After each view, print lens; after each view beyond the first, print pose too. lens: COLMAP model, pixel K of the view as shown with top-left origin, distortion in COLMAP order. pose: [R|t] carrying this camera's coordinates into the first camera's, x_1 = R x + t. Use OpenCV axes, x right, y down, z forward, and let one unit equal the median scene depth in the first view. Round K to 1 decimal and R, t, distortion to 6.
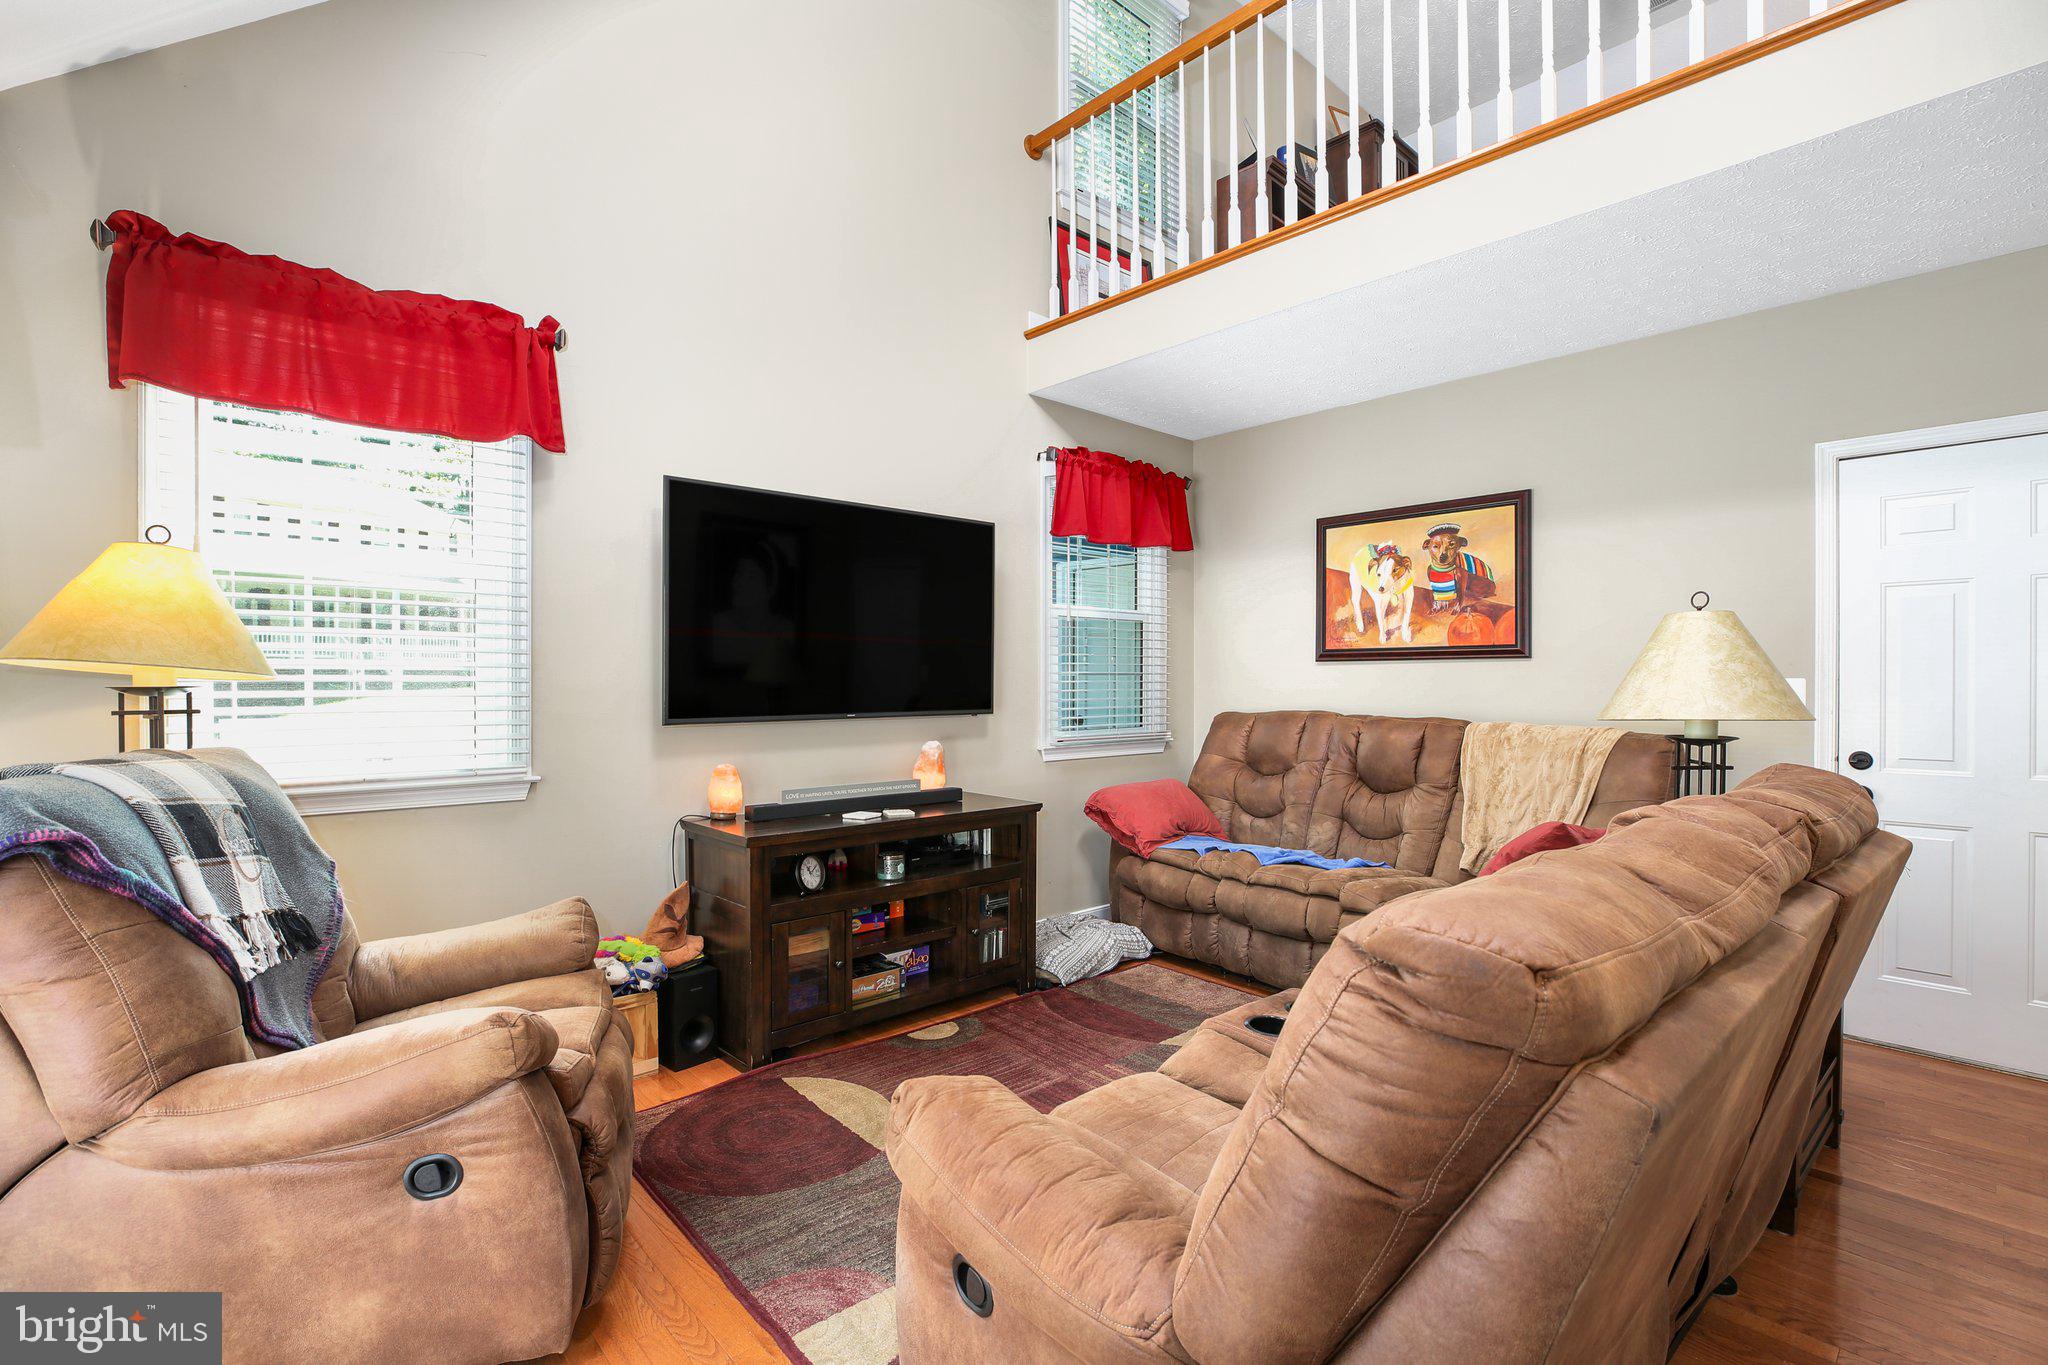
lens RADIAL K [[937.7, 0, 1041.4], [0, 937.7, 683.0], [0, 0, 1]] dist [-0.038053, 0.011408]
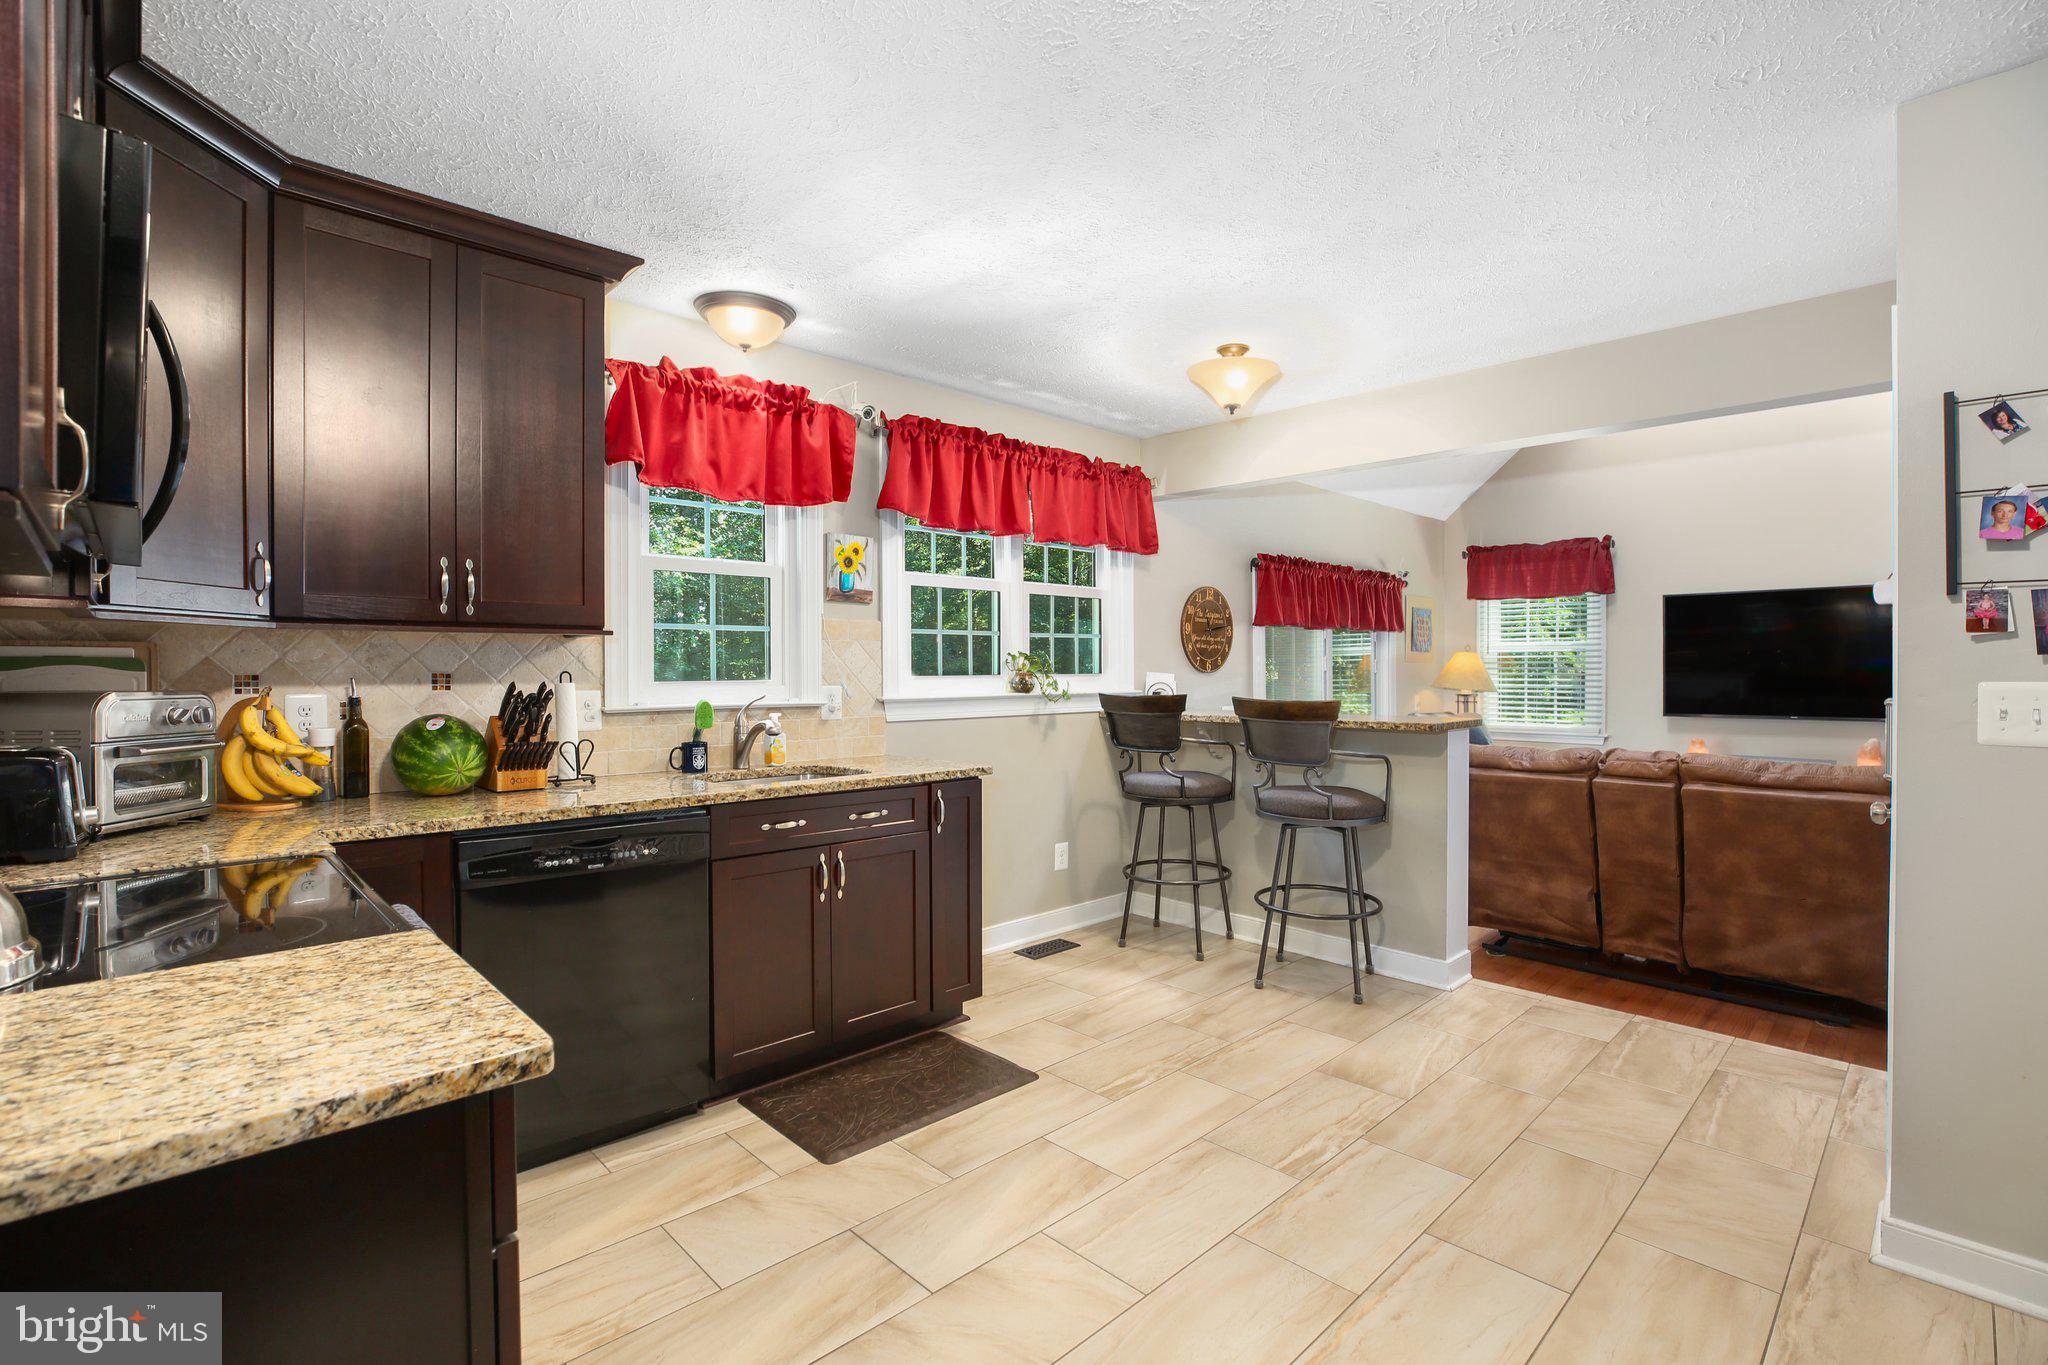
lens RADIAL K [[937.7, 0, 1037.0], [0, 937.7, 679.2], [0, 0, 1]] dist [-0.038053, 0.011408]
pose [[0.022393, 0.009130, -0.999708, 1.204311], [-0.000194, 0.999958, 0.009128, -0.041141], [0.999749, -0.000011, 0.022394, -0.323016]]
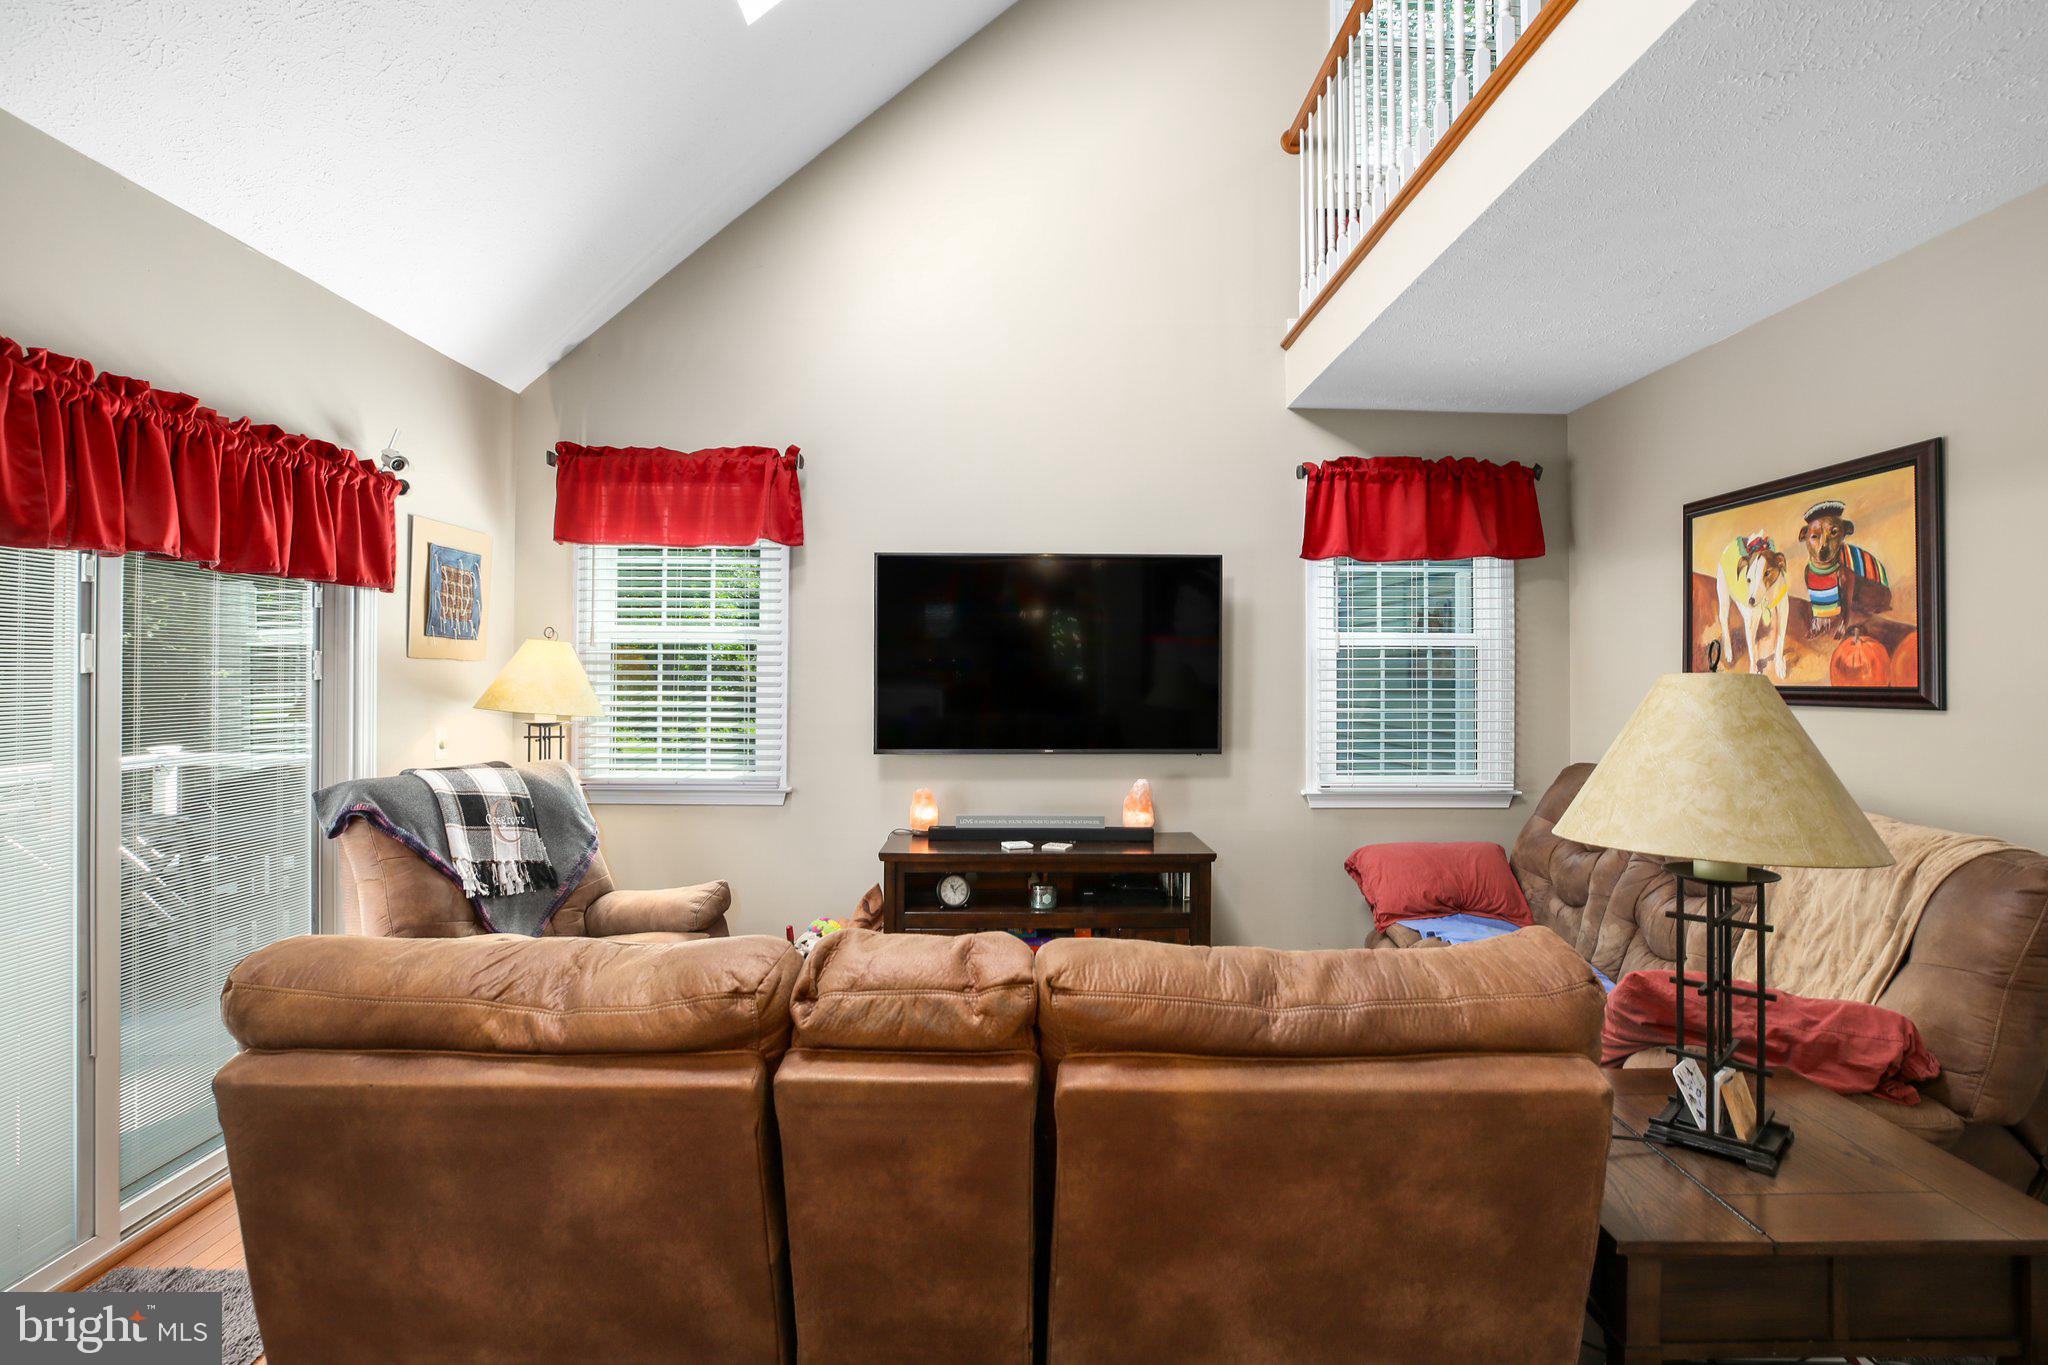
lens RADIAL K [[994.0, 0, 1056.4], [0, 994.0, 665.7], [0, 0, 1]] dist [-0.038162, -0.000263]
pose [[0.751029, -0.004330, -0.660255, 0.487609], [-0.007237, 0.999864, -0.014790, -0.041076], [0.660230, 0.015886, 0.750896, 0.125324]]
